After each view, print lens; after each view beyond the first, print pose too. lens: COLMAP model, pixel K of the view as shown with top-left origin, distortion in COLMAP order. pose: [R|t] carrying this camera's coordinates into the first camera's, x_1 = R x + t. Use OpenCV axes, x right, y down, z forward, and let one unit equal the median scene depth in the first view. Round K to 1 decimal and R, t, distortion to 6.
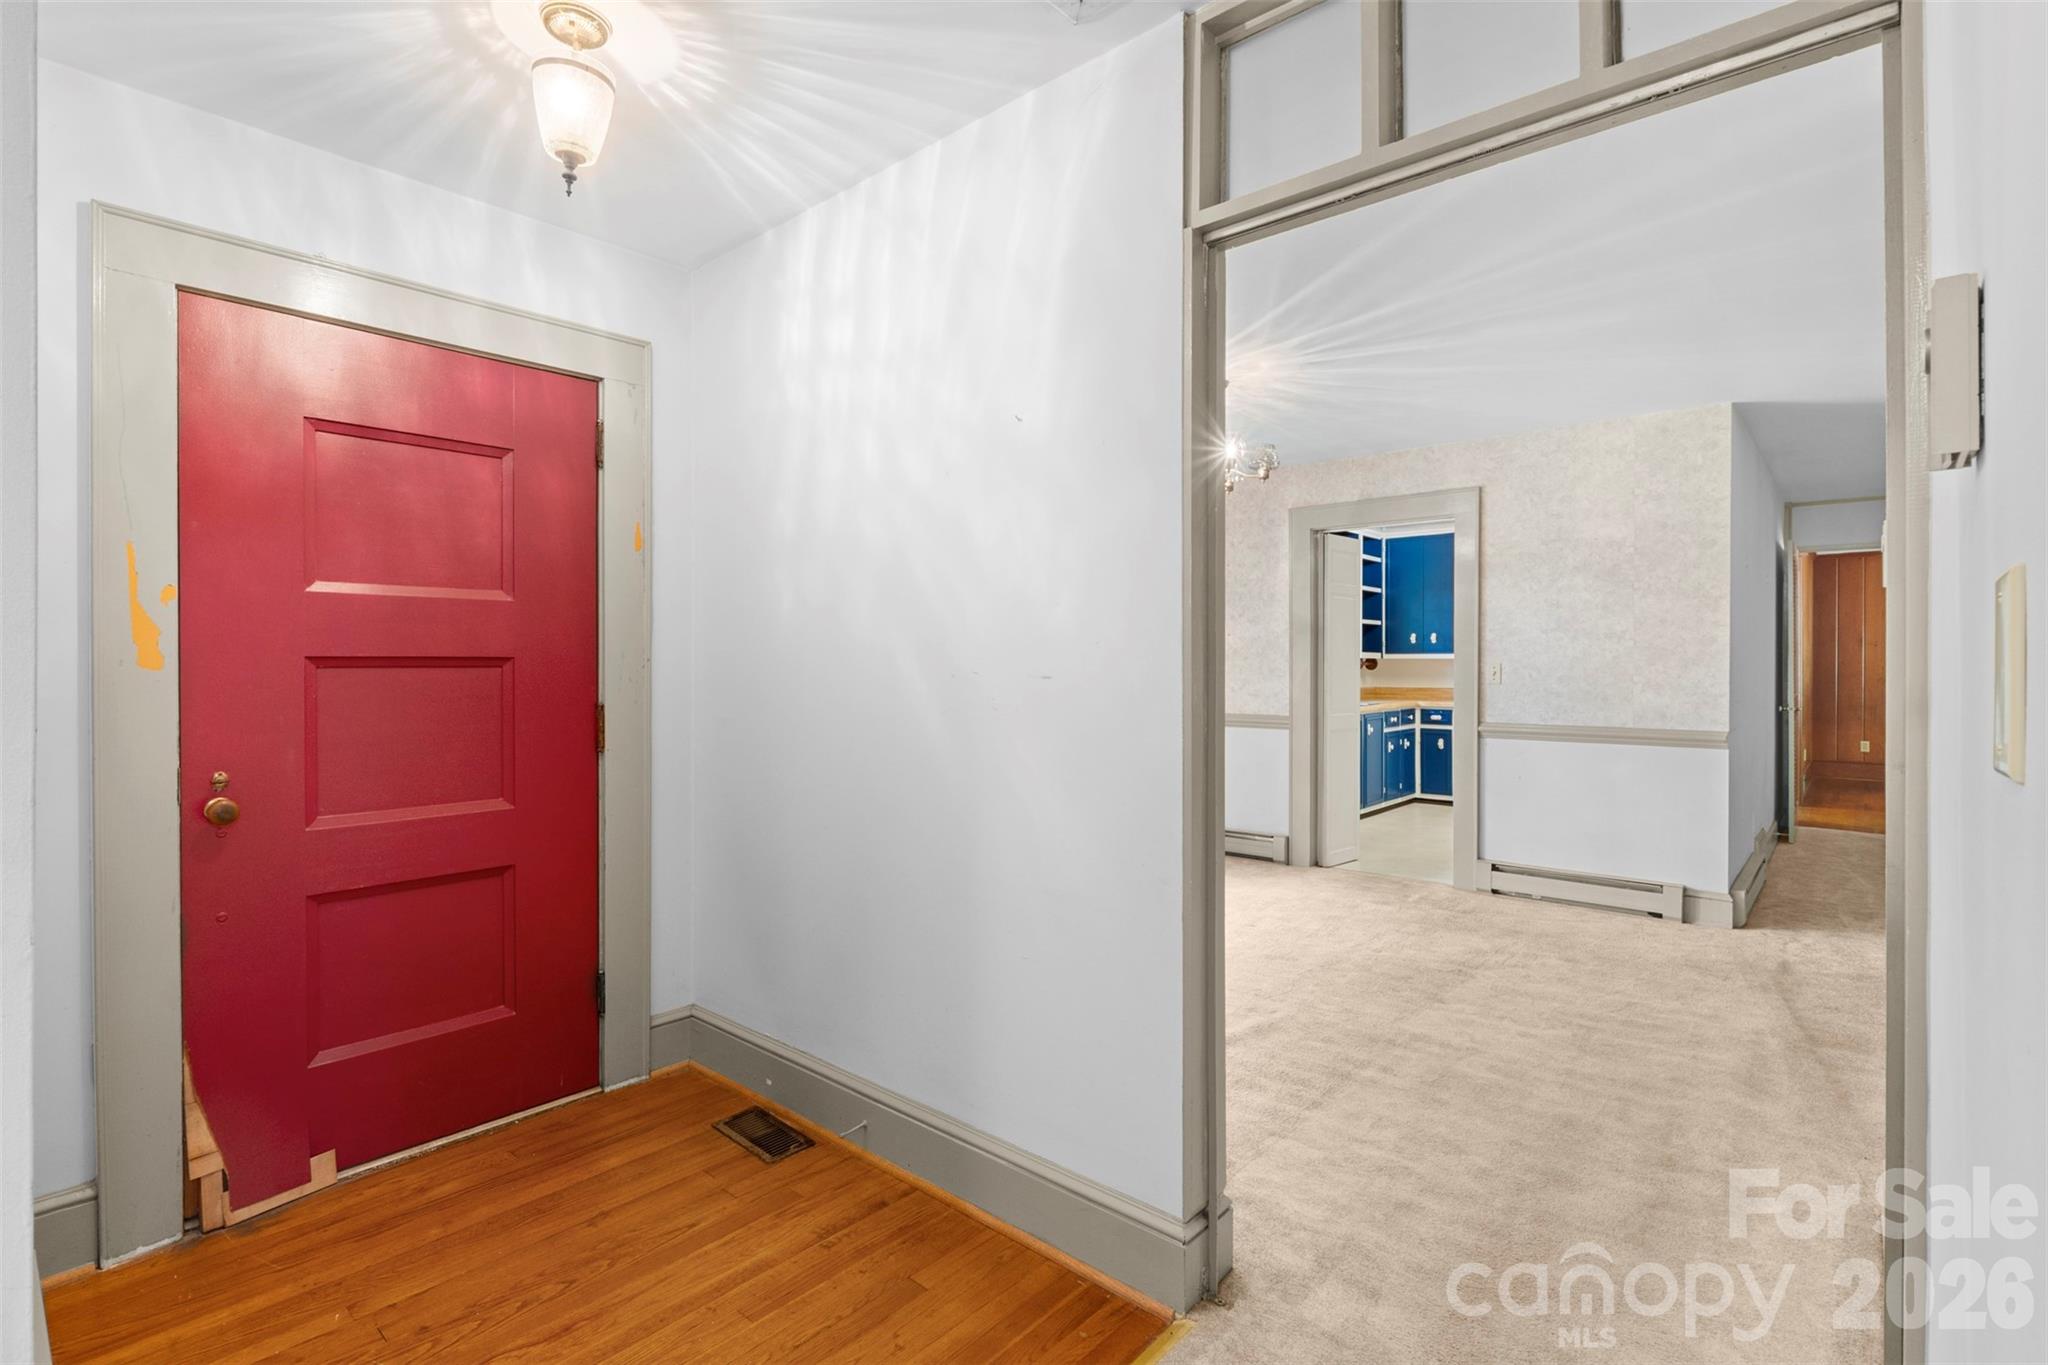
lens RADIAL K [[960.7, 0, 1027.9], [0, 960.7, 667.2], [0, 0, 1]] dist [0.003407, 0.000426]
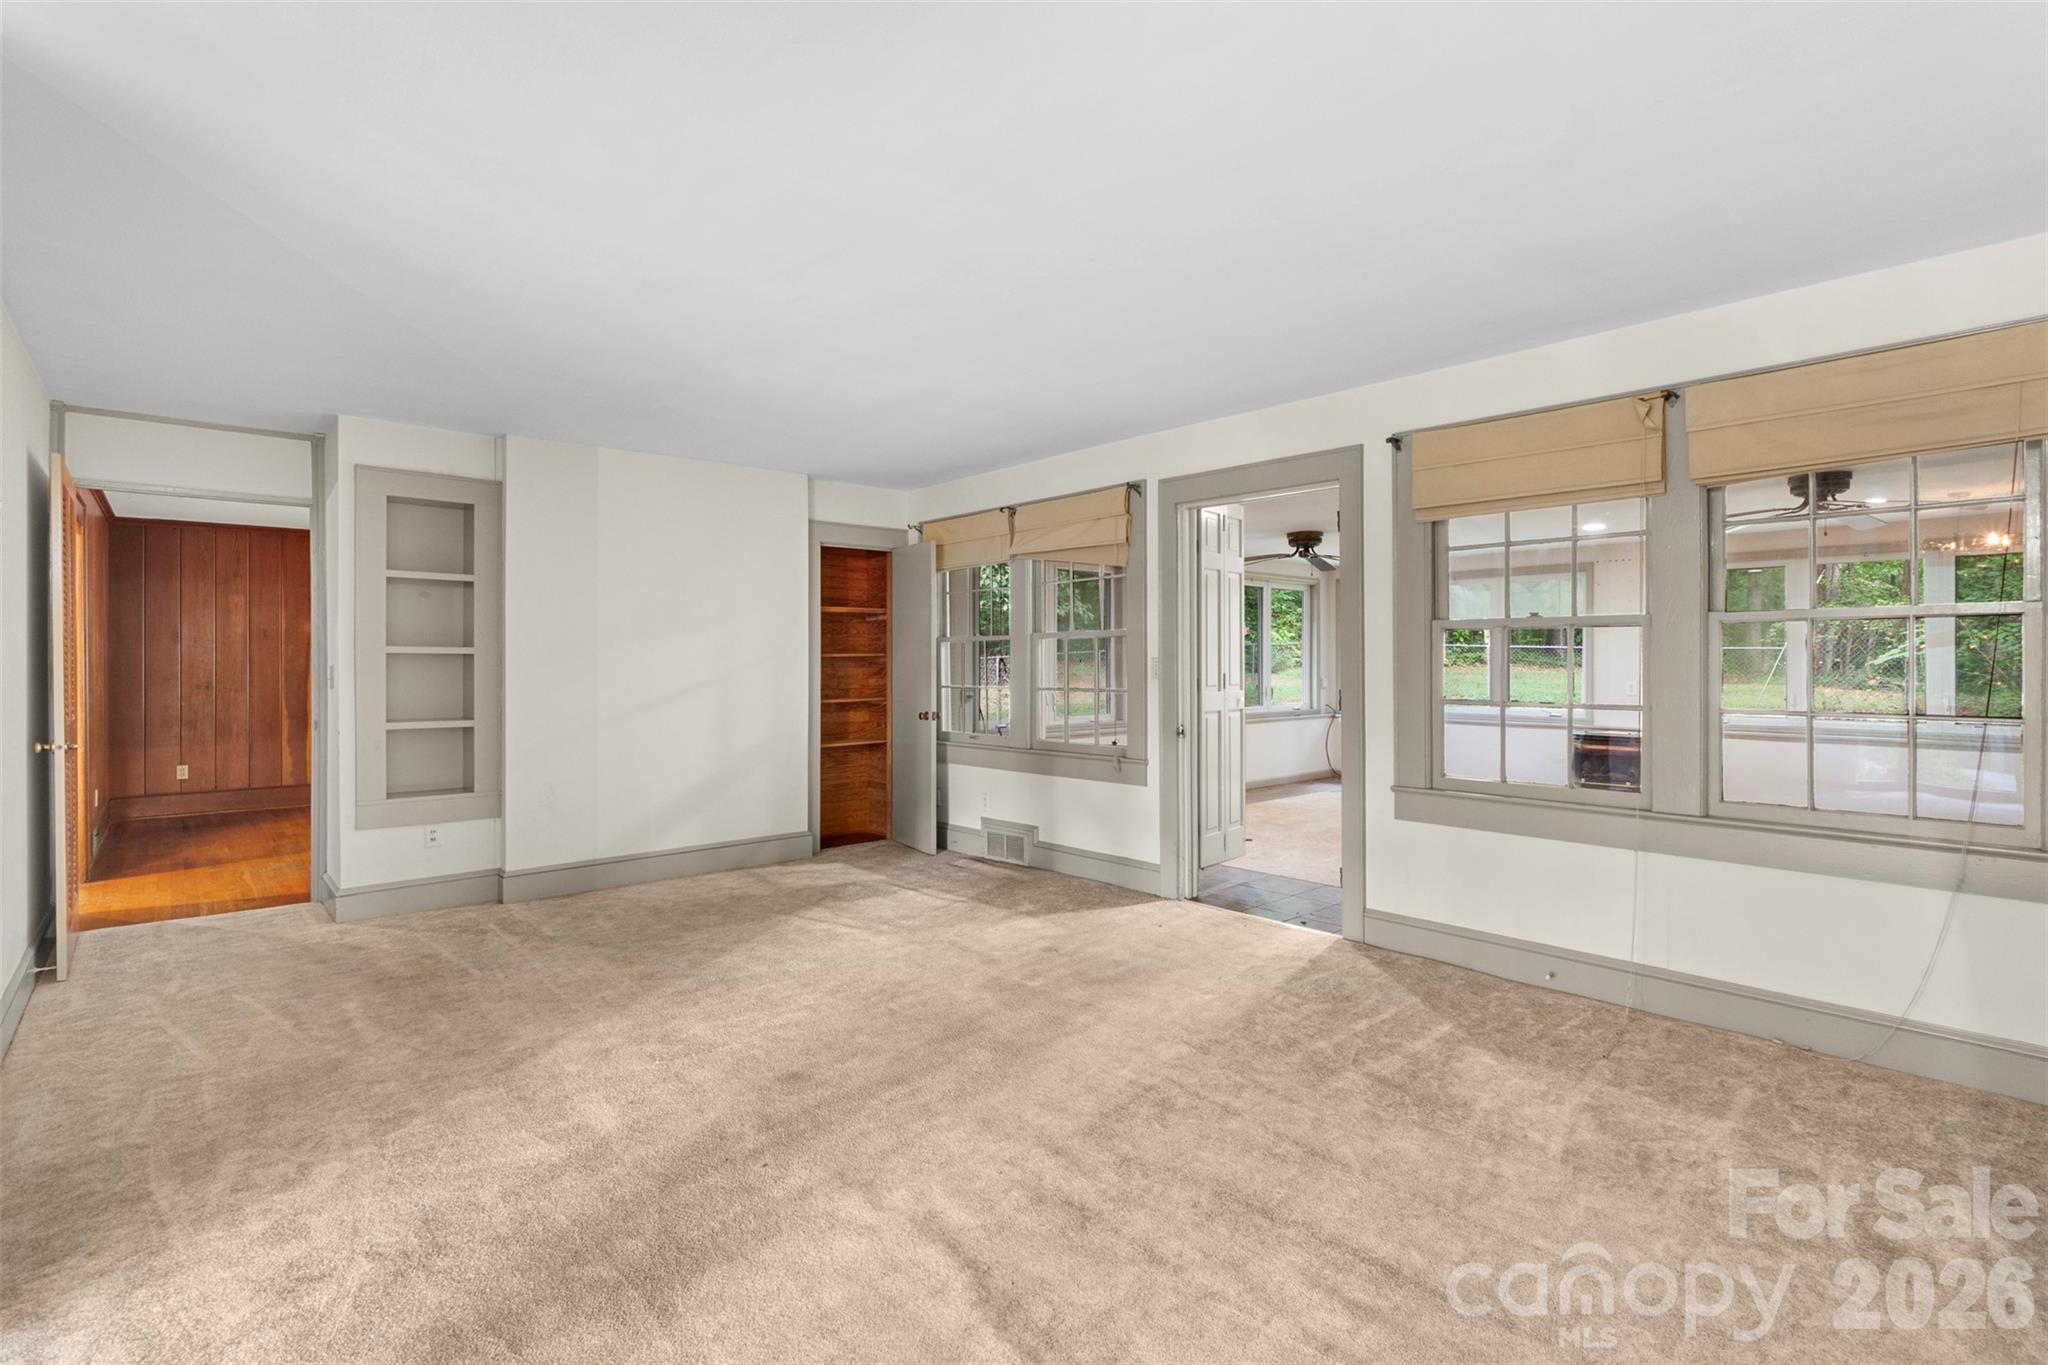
lens RADIAL K [[960.7, 0, 1027.9], [0, 960.7, 667.2], [0, 0, 1]] dist [0.003407, 0.000426]
pose [[0.129918, -0.004155, 0.991516, 0.267135], [0.003515, 0.999987, 0.003730, -0.003302], [-0.991519, 0.003001, 0.129931, 0.316940]]
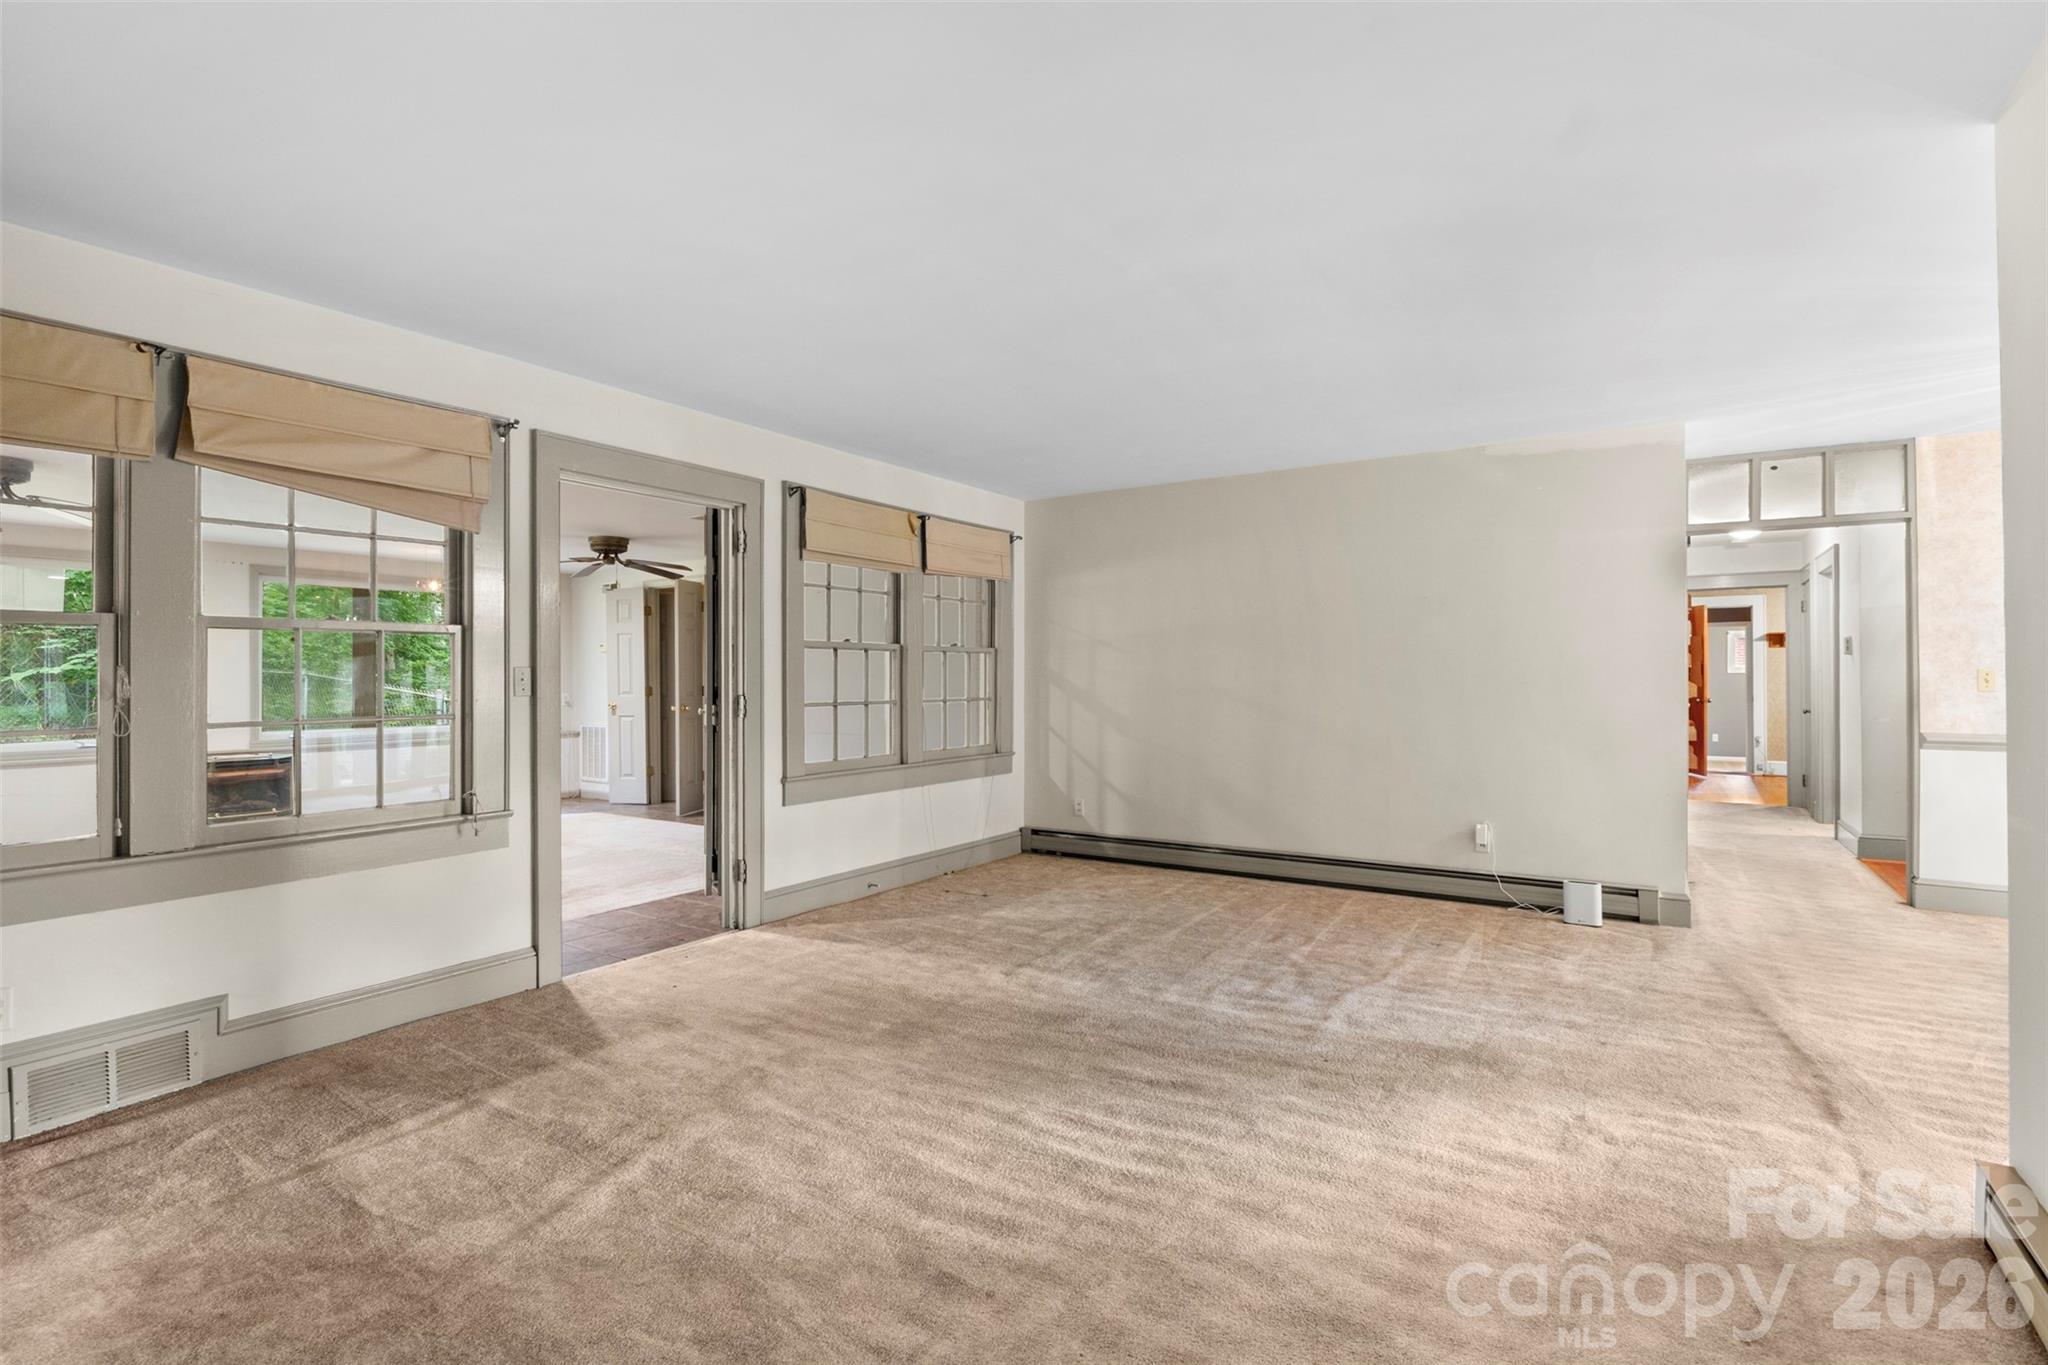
lens RADIAL K [[960.7, 0, 1027.9], [0, 960.7, 667.2], [0, 0, 1]] dist [0.003407, 0.000426]
pose [[-0.991885, 0.002531, -0.127116, 1.256317], [0.003341, 0.999975, -0.006157, -0.003345], [0.127097, -0.006532, -0.991869, 1.384761]]
